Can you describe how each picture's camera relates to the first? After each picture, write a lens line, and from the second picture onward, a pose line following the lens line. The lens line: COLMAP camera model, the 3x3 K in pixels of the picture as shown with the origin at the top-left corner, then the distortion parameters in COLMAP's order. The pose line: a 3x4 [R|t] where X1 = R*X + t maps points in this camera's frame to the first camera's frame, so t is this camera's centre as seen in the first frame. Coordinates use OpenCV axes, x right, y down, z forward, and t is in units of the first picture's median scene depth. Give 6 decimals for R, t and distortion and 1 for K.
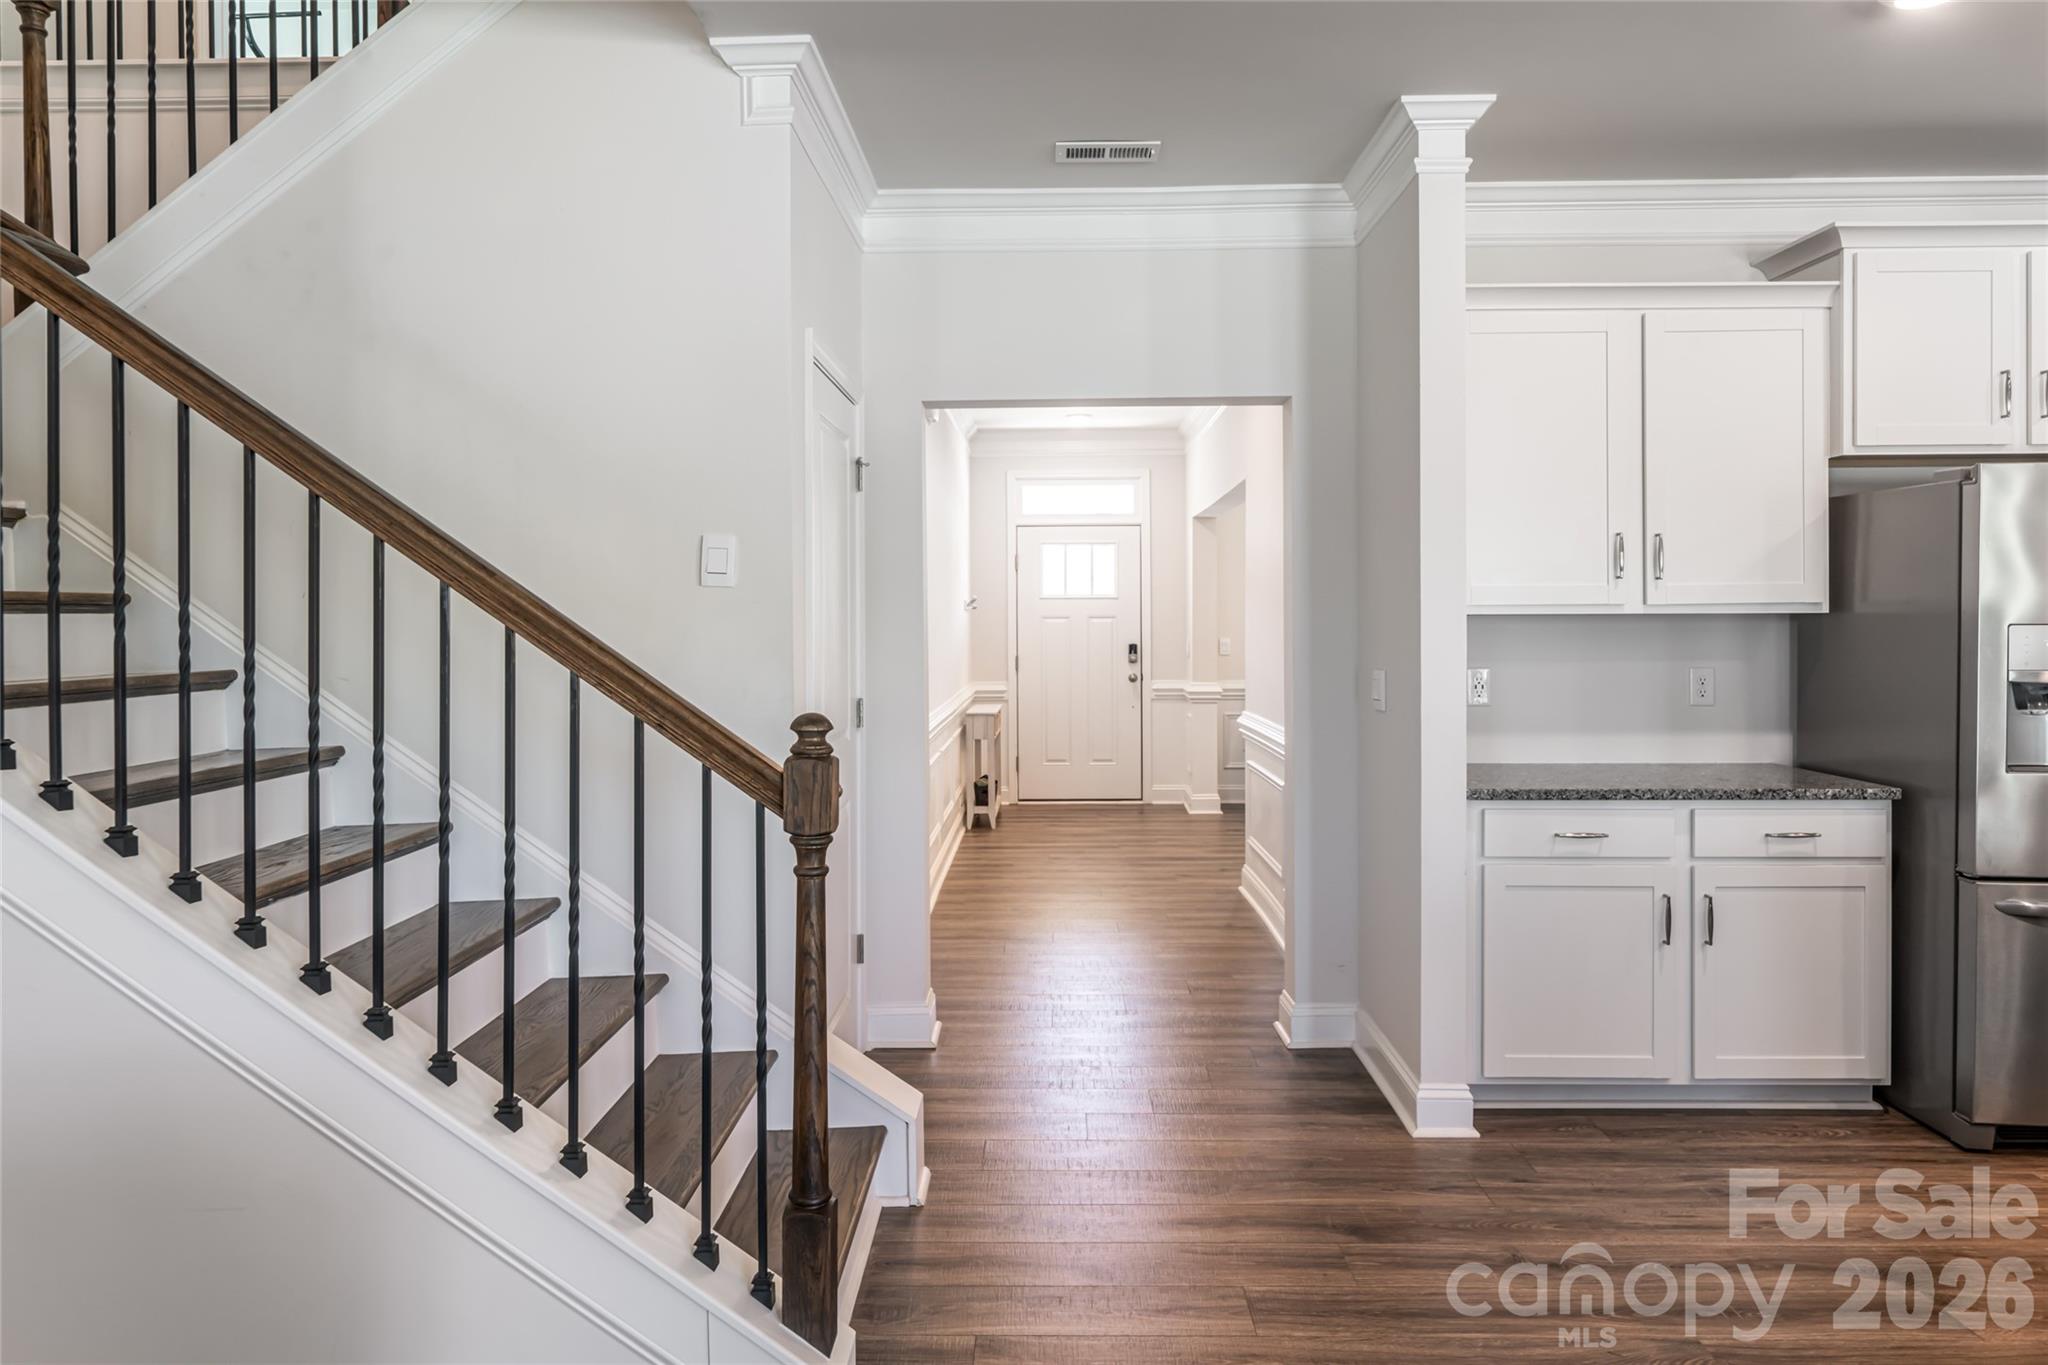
lens RADIAL K [[1422.1, 0, 1016.5], [0, 1422.1, 617.6], [0, 0, 1]] dist [0.031707, 0.000799]
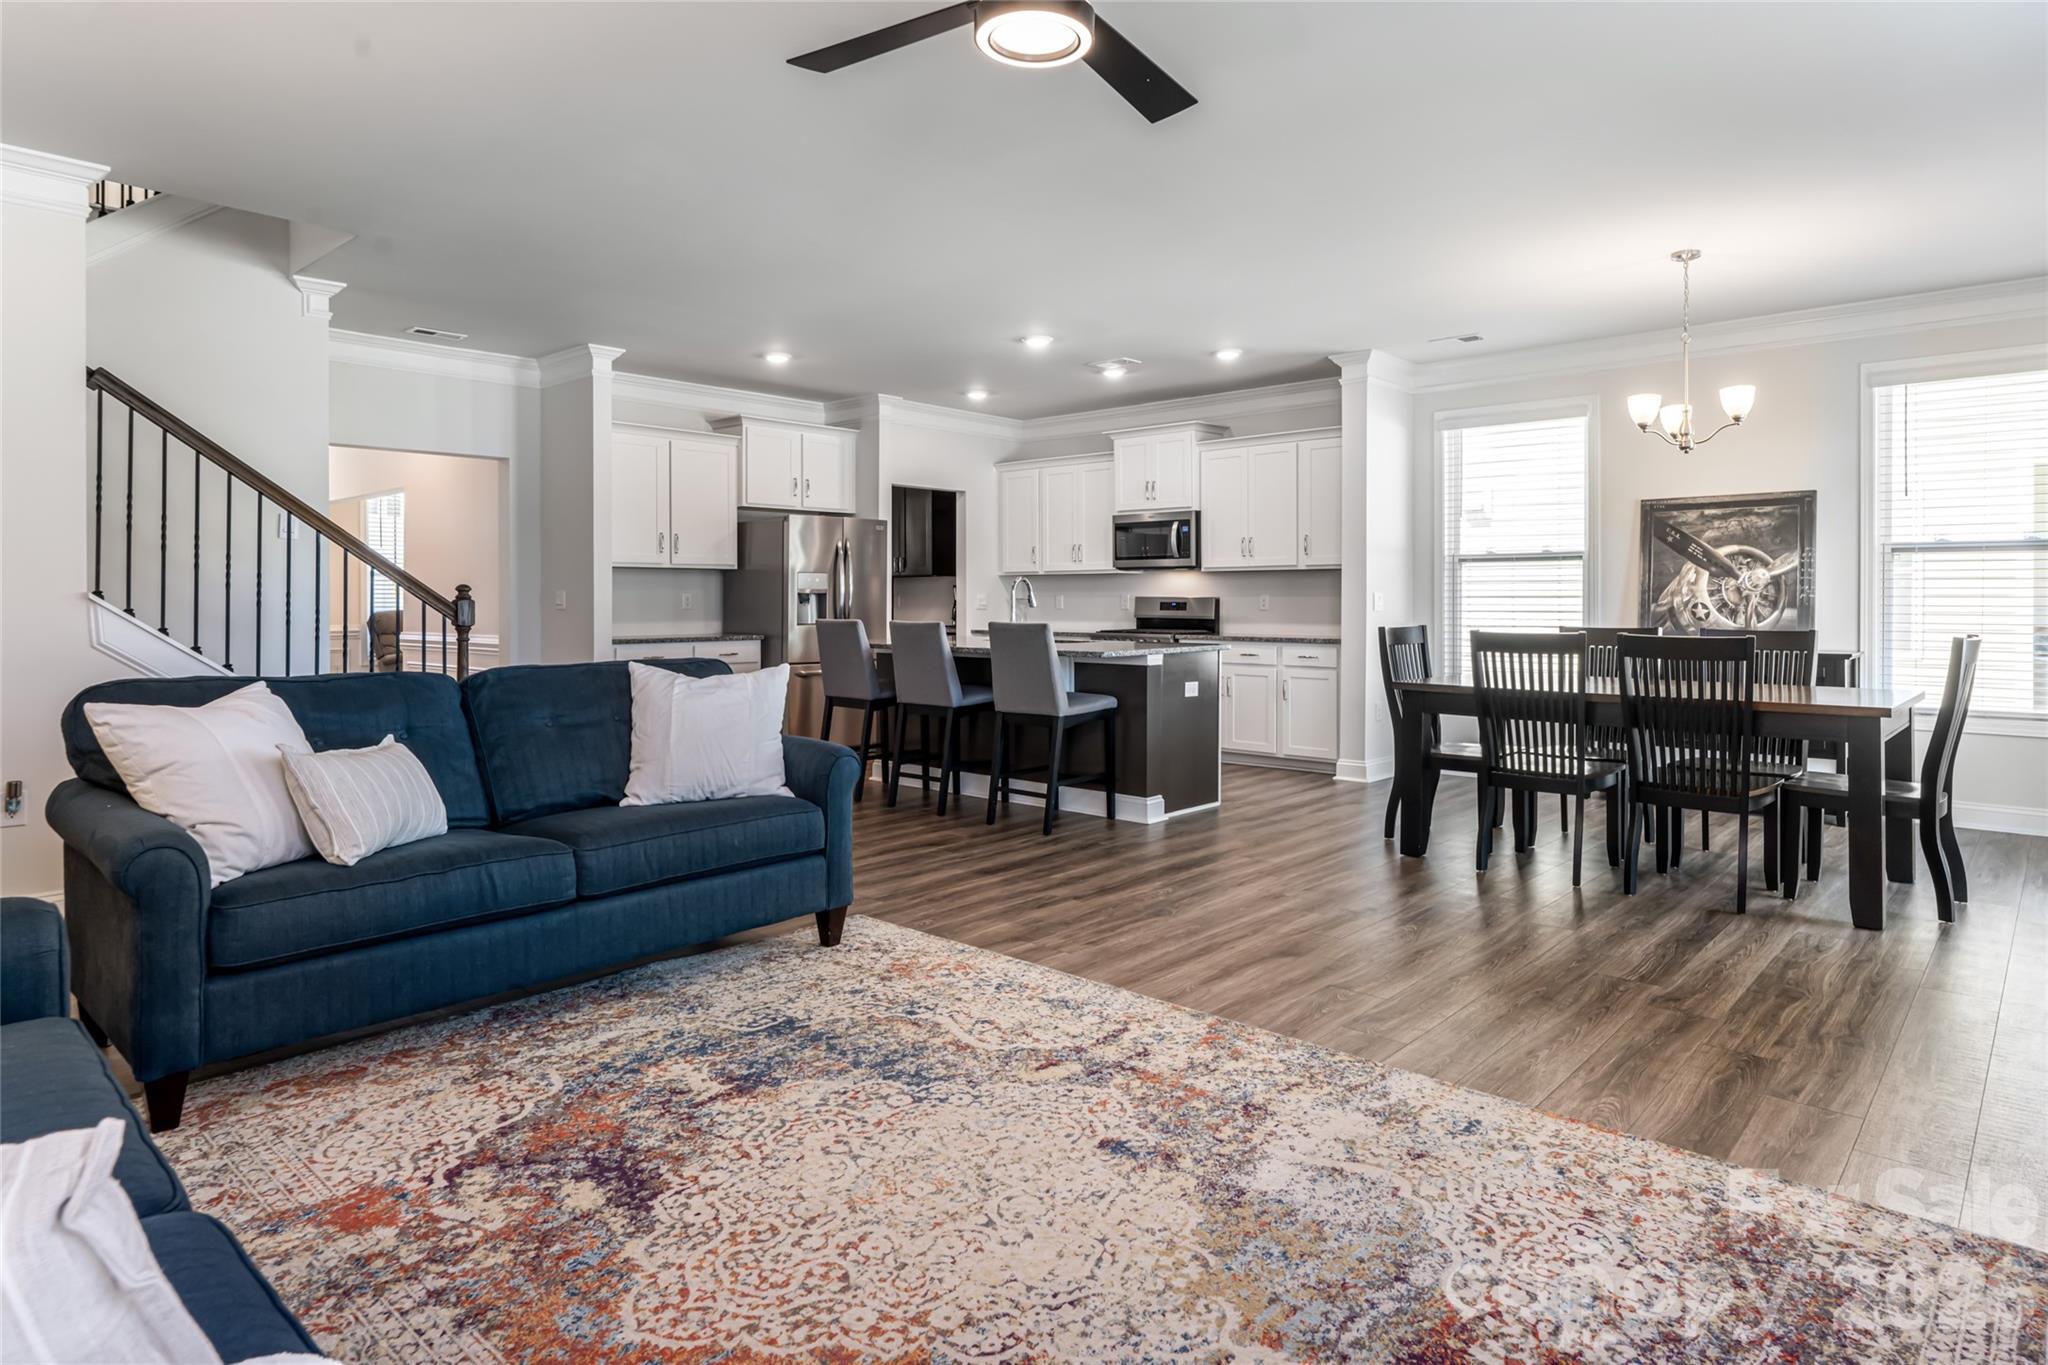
lens RADIAL K [[1145.4, 0, 1034.8], [0, 1145.4, 595.1], [0, 0, 1]] dist [-0.001644, -0.000291]
pose [[0.666621, 0.007494, 0.745359, -0.573362], [-0.003093, 0.999969, -0.007287, 0.055196], [-0.745390, 0.002552, 0.666624, -0.711793]]
